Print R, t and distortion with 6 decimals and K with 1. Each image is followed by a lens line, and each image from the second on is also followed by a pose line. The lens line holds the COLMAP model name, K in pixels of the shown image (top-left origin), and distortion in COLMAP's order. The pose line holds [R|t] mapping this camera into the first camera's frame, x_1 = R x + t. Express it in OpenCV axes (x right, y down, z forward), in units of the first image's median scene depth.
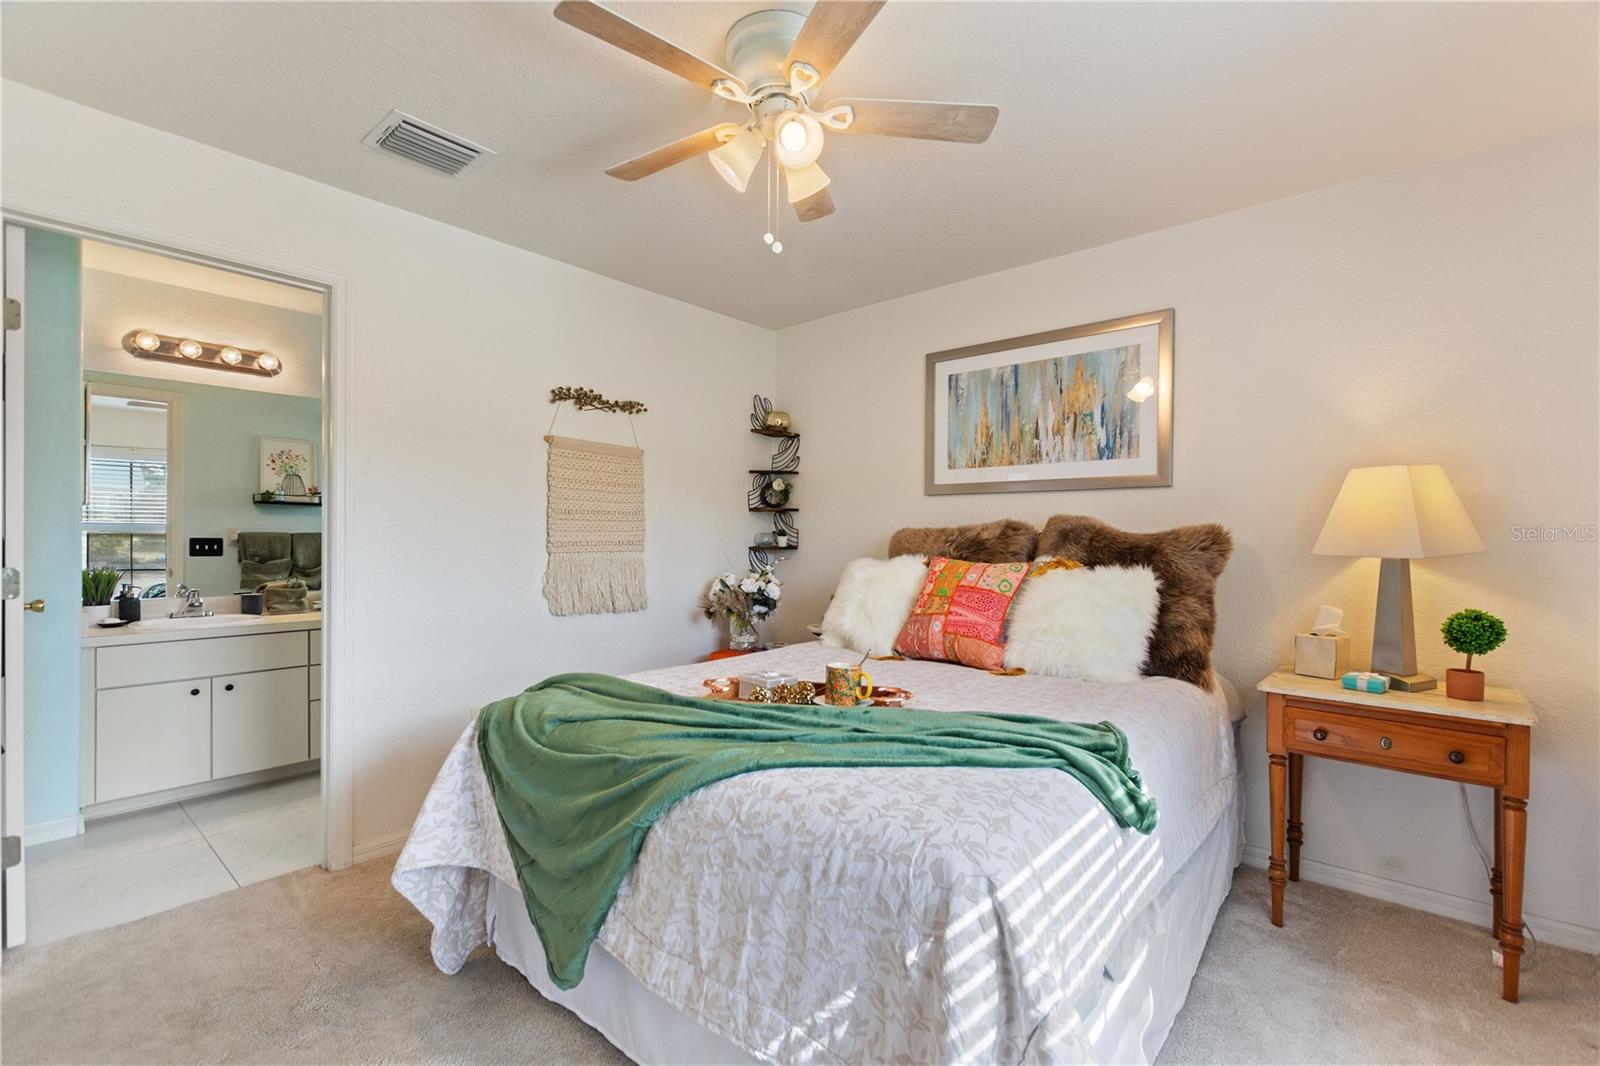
lens RADIAL K [[701.4, 0, 794.8], [0, 701.4, 539.2], [0, 0, 1]] dist [0.008080, -0.003688]
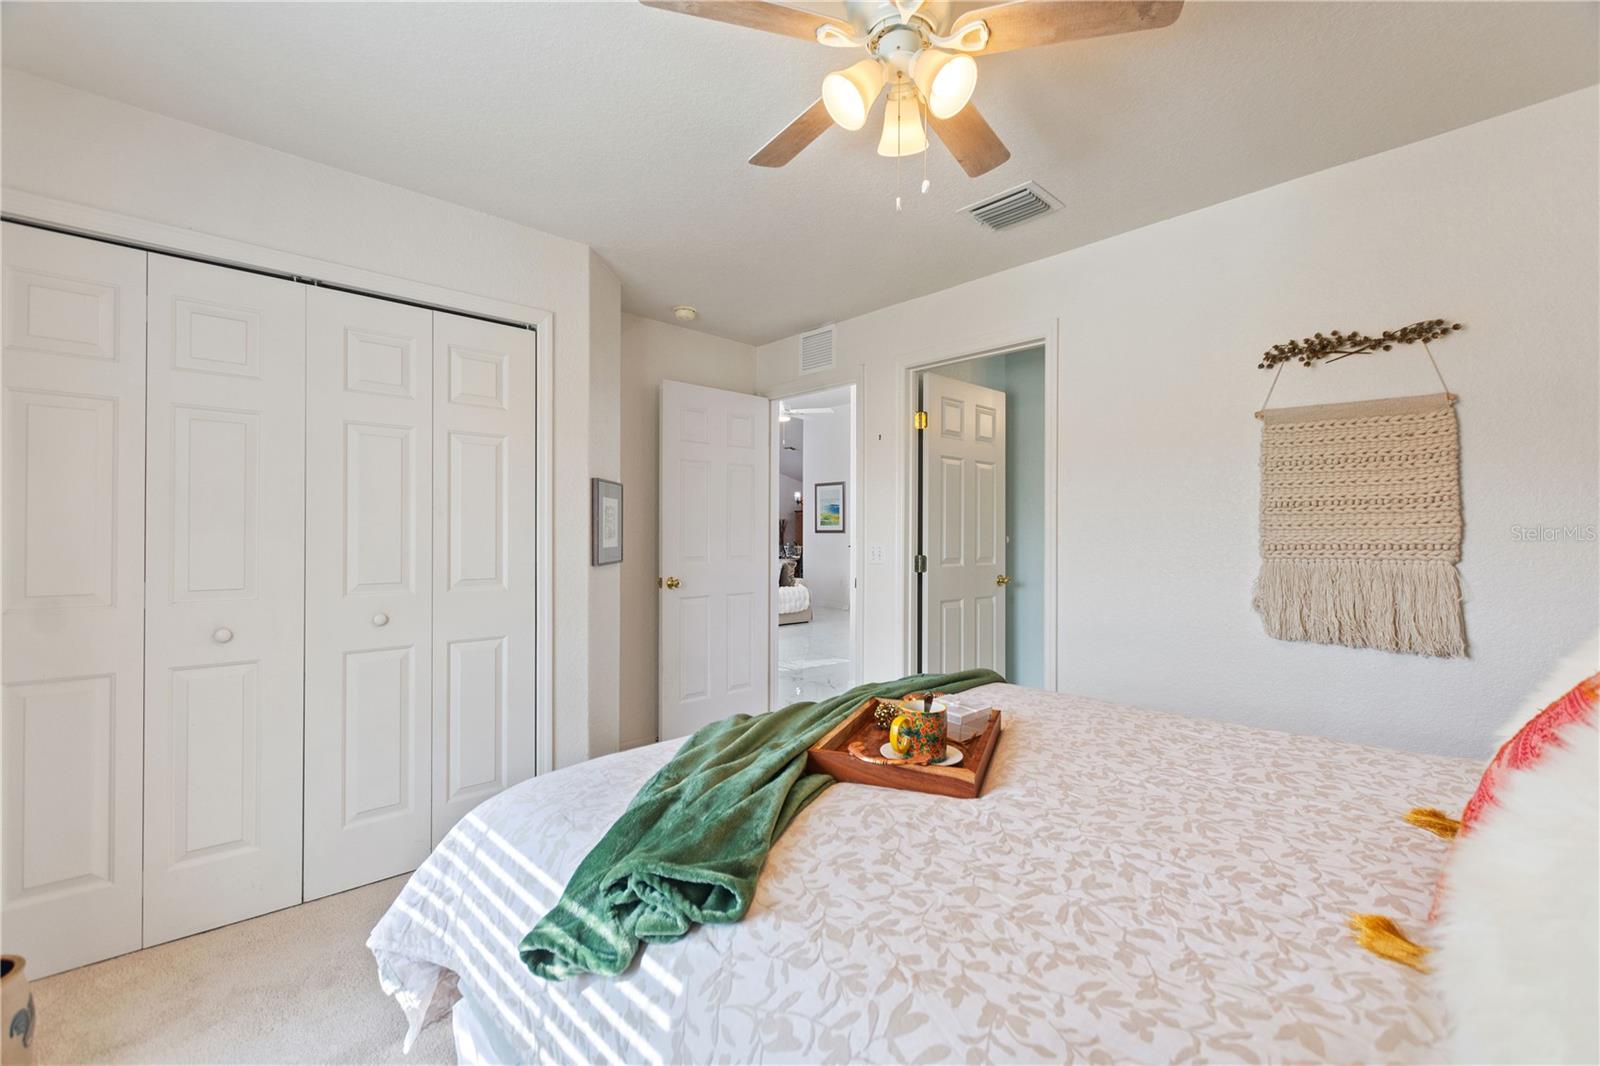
lens RADIAL K [[701.4, 0, 811.2], [0, 701.4, 531.0], [0, 0, 1]] dist [0.008080, -0.003688]
pose [[-0.090325, -0.011297, -0.995848, 0.487709], [0.001867, 0.999932, -0.011512, -0.002638], [0.995911, -0.002899, -0.090297, 0.553633]]
